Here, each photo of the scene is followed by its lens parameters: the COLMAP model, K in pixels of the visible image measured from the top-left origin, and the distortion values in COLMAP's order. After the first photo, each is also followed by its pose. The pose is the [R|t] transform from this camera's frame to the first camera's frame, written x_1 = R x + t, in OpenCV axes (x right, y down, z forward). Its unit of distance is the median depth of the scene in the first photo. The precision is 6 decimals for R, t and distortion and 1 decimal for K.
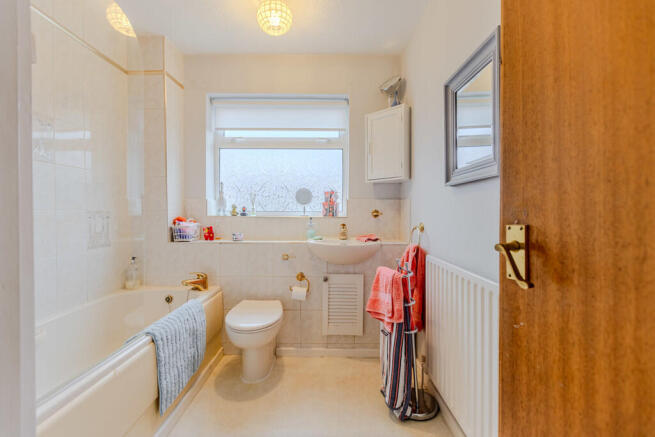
lens RADIAL K [[287.6, 0, 323.6], [0, 287.6, 218.4], [0, 0, 1]] dist [-0.001929, 0.000961]
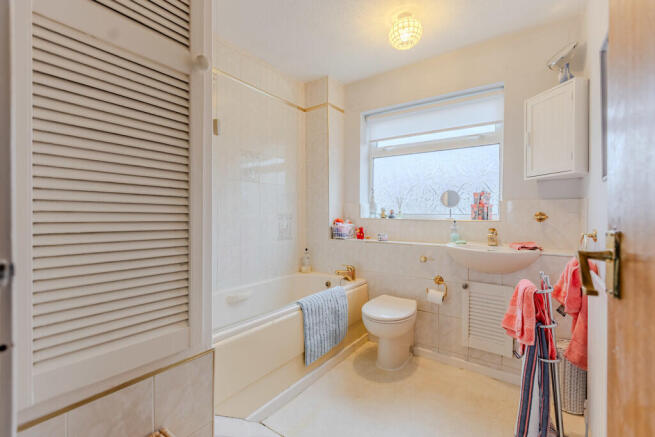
lens RADIAL K [[287.6, 0, 325.9], [0, 287.6, 218.6], [0, 0, 1]] dist [-0.001929, 0.000961]
pose [[0.815329, 0.009348, -0.578923, 0.173187], [-0.014482, 0.999886, -0.004251, 0.000920], [0.578817, 0.011850, 0.815371, -0.030173]]
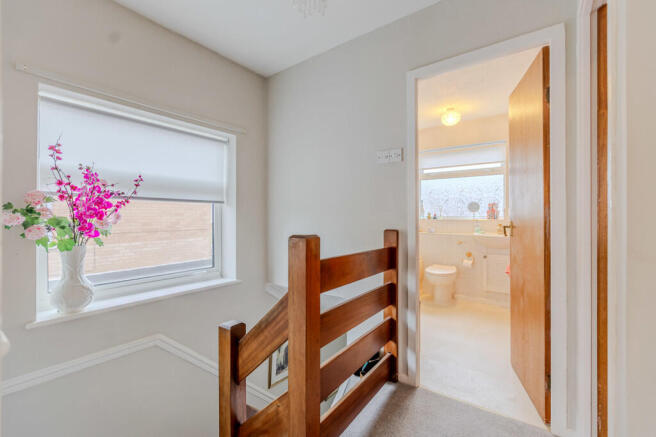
lens RADIAL K [[288.0, 0, 324.4], [0, 288.0, 218.5], [0, 0, 1]] dist [-0.001929, 0.000961]
pose [[0.801677, -0.000008, -0.597758, 0.254729], [-0.006310, 0.999944, -0.008477, 0.007961], [0.597725, 0.010568, 0.801632, -0.889374]]
